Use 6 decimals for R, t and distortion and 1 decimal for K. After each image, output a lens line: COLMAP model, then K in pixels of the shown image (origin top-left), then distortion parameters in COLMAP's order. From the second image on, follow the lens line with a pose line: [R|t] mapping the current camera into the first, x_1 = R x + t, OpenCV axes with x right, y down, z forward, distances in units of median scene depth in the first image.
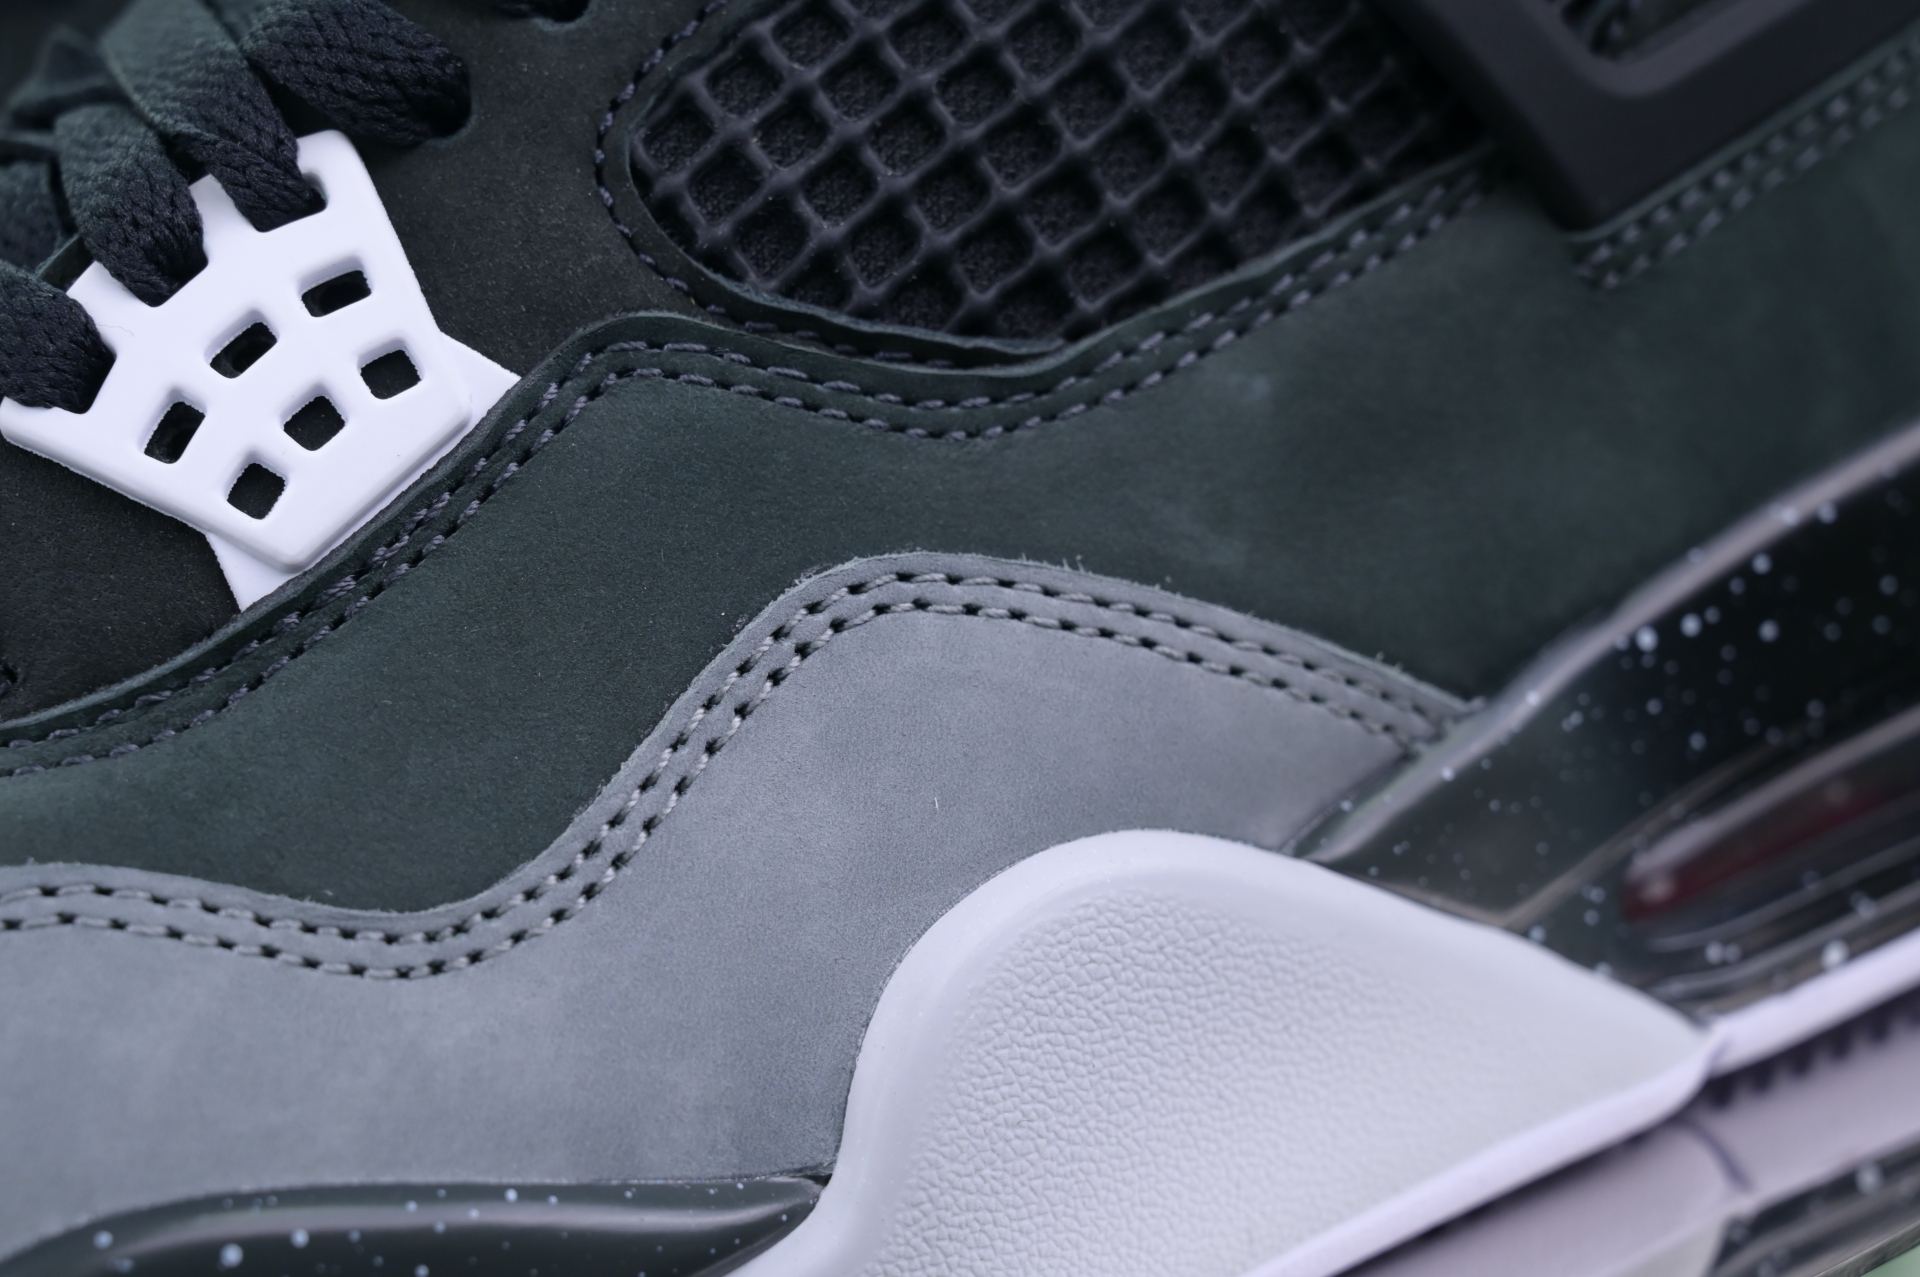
lens RADIAL K [[3754.7, 0, 900.3], [0, 3754.7, 638.9], [0, 0, 1]] dist [0.005617, 0.000000]
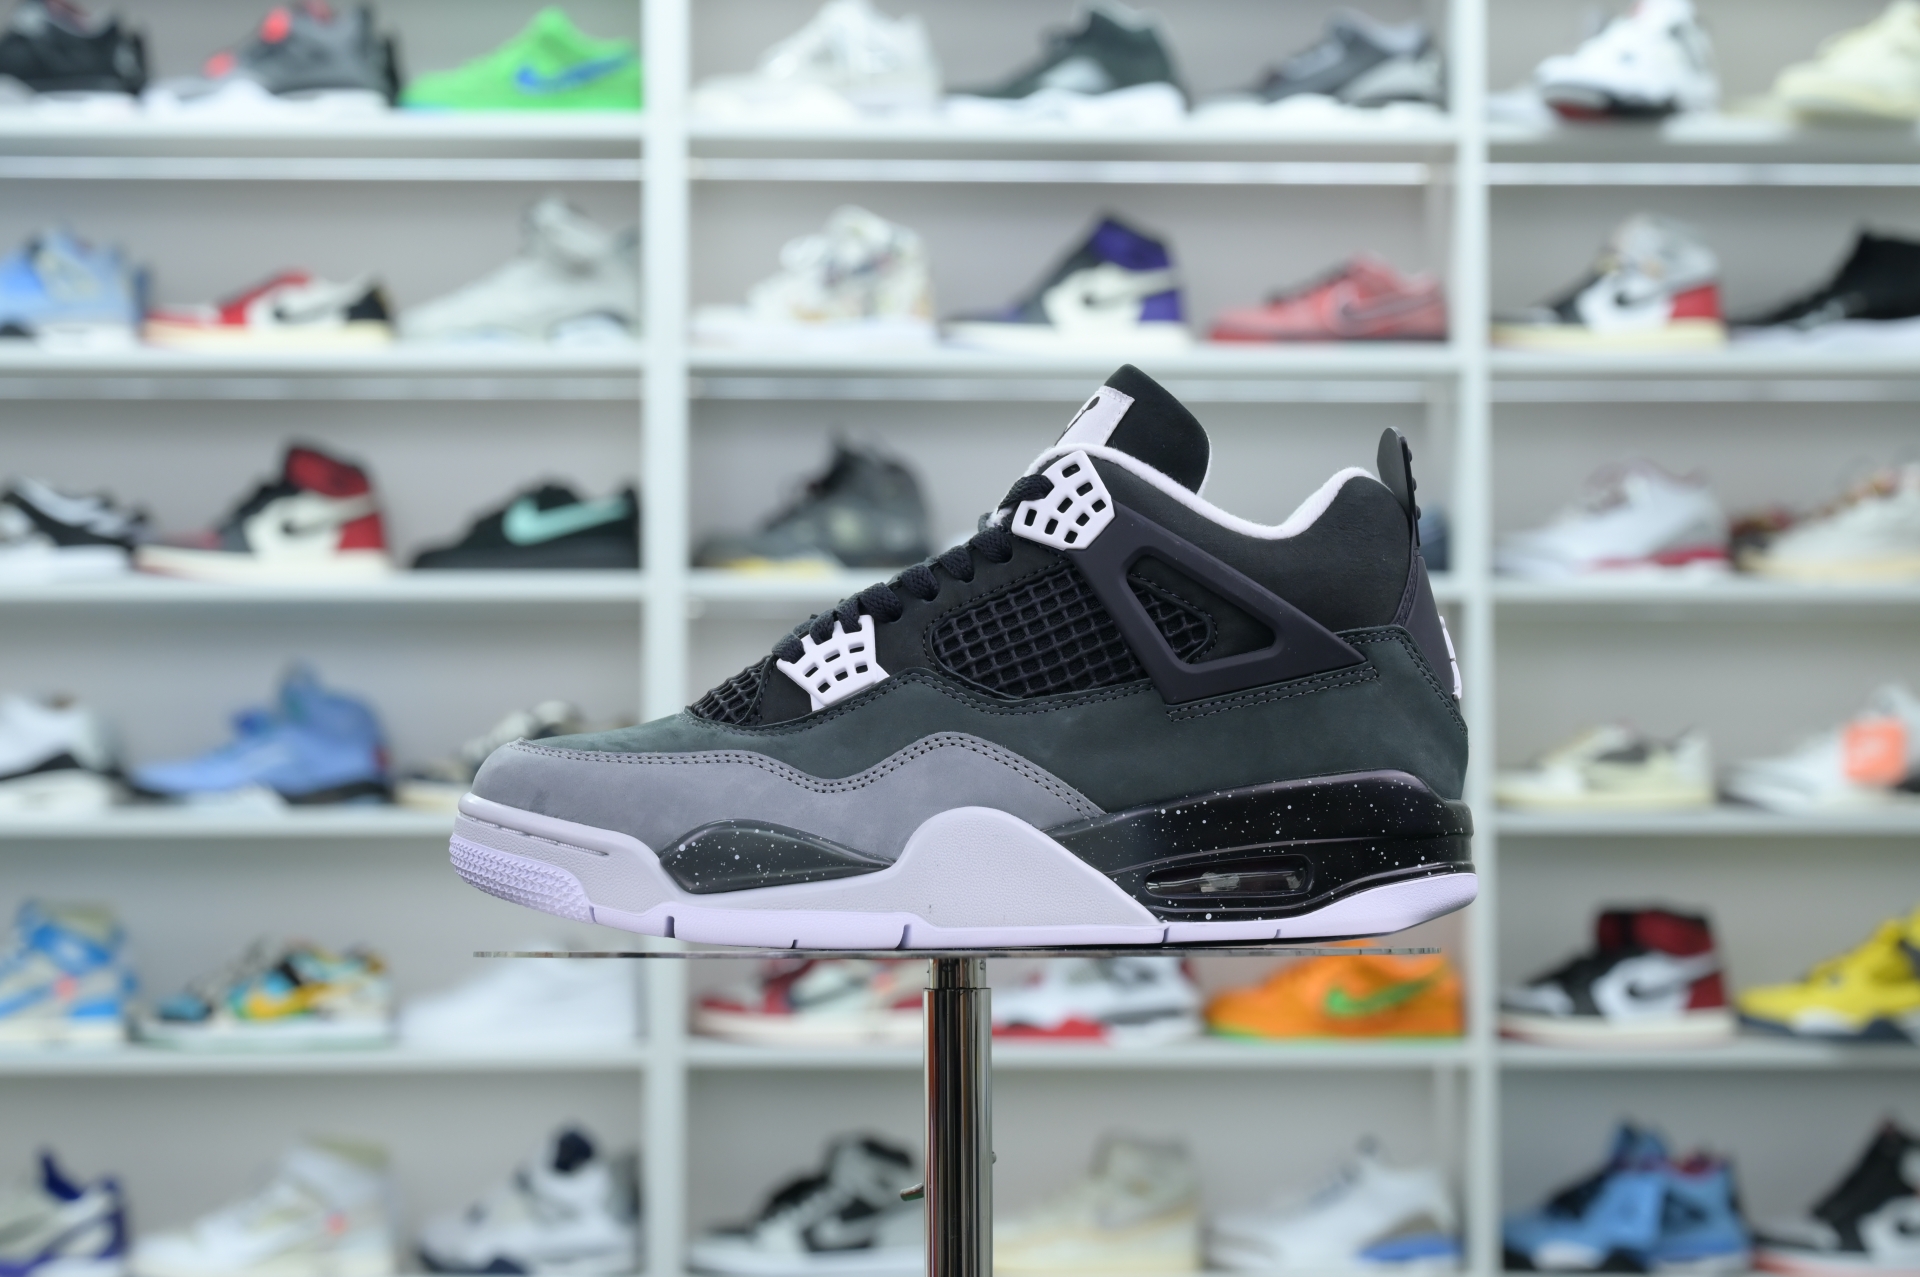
lens RADIAL K [[3977.8, 0, 975.2], [0, 3977.8, 590.2], [0, 0, 1]] dist [0.219096, 0.000000]
pose [[0.903563, 0.168867, -0.393774, 1.716974], [-0.267366, 0.940383, -0.210228, 0.748327], [0.334798, 0.295236, 0.894844, -2.979320]]
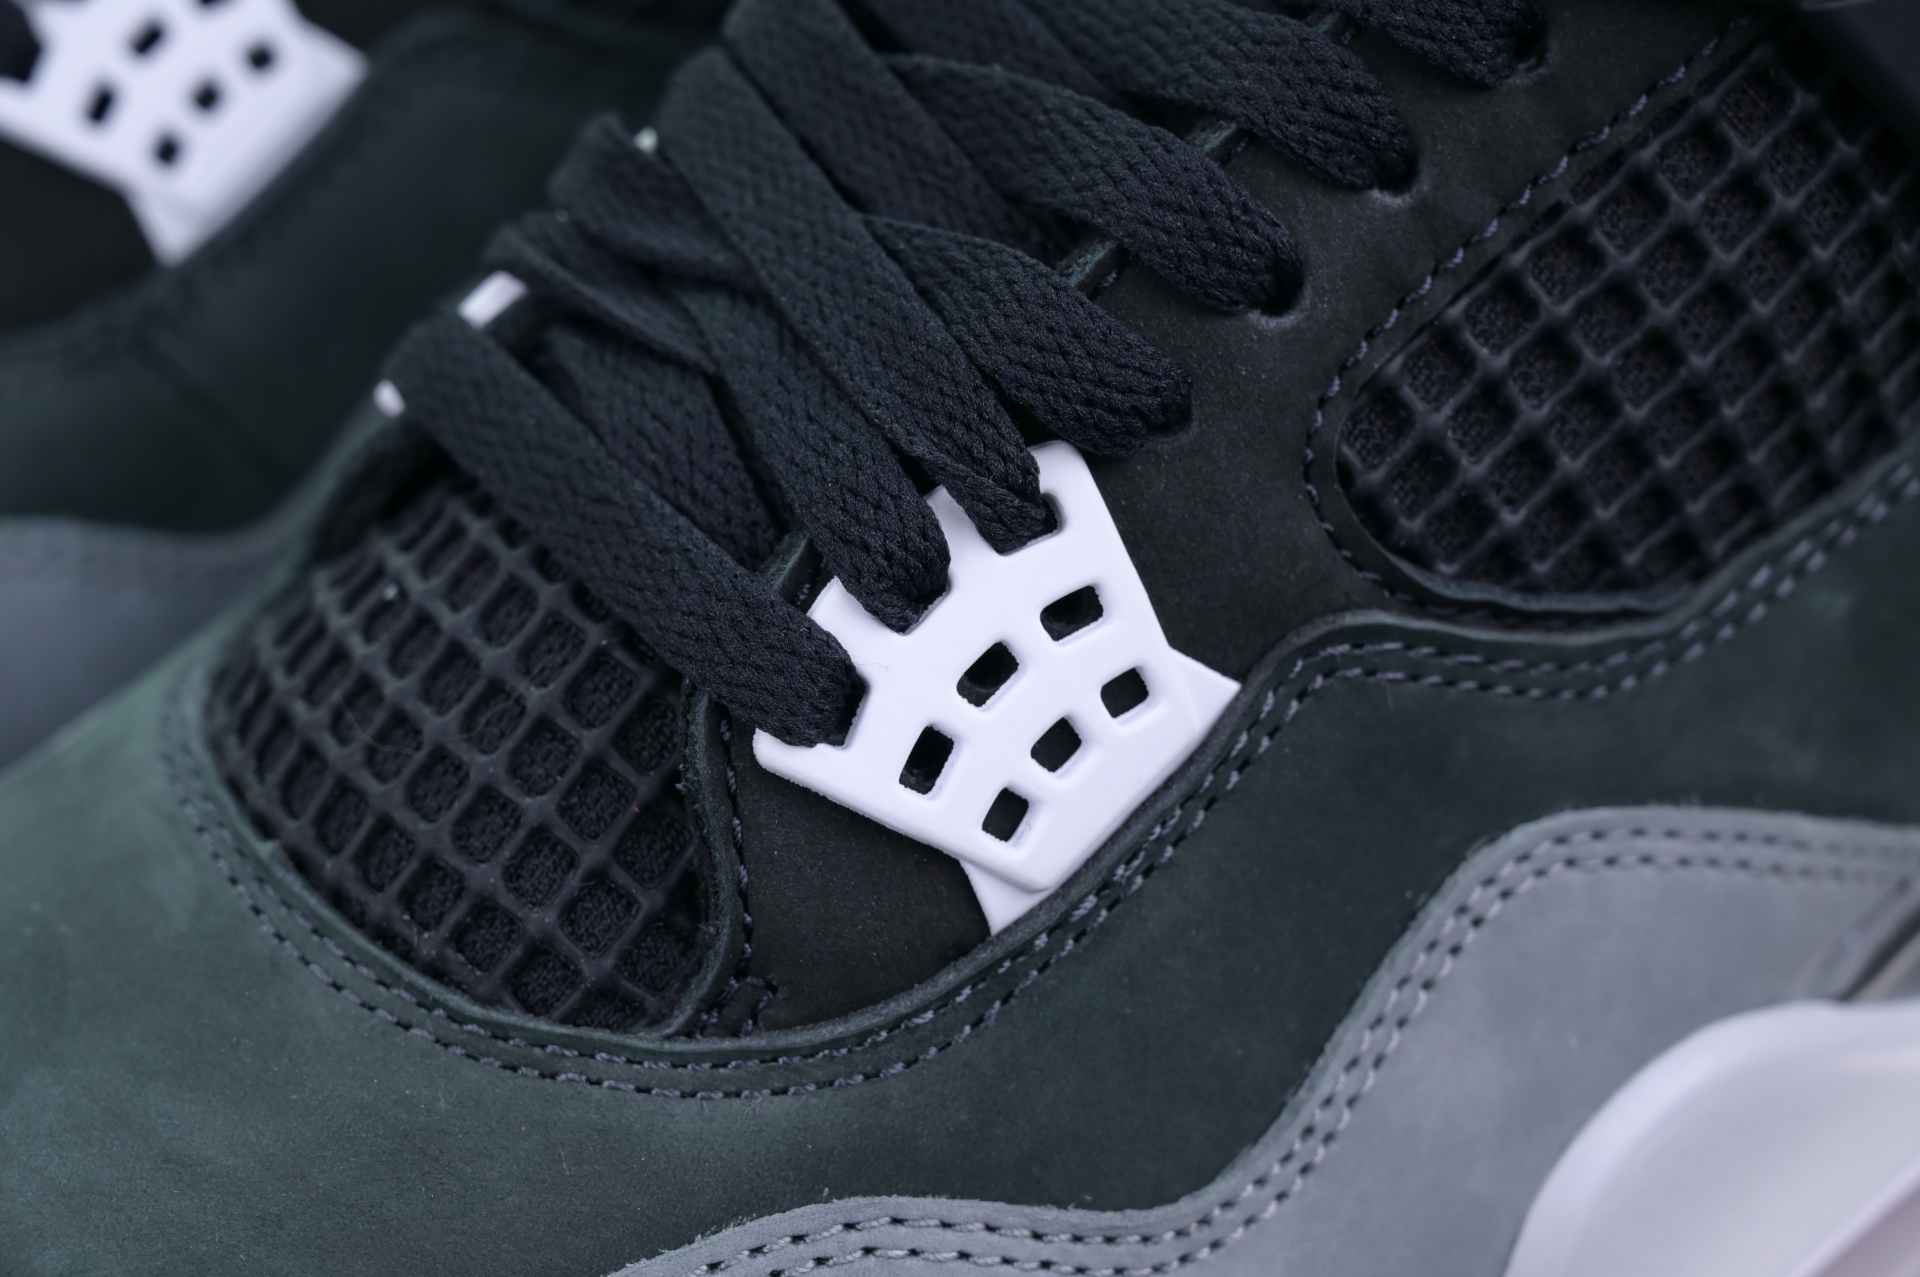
lens RADIAL K [[3754.7, 0, 958.9], [0, 3754.7, 618.9], [0, 0, 1]] dist [0.005617, 0.000000]
pose [[0.980072, -0.017694, 0.197853, -0.379434], [-0.055307, 0.932333, 0.357347, -0.450558], [-0.190788, -0.361168, 0.912775, 0.067002]]
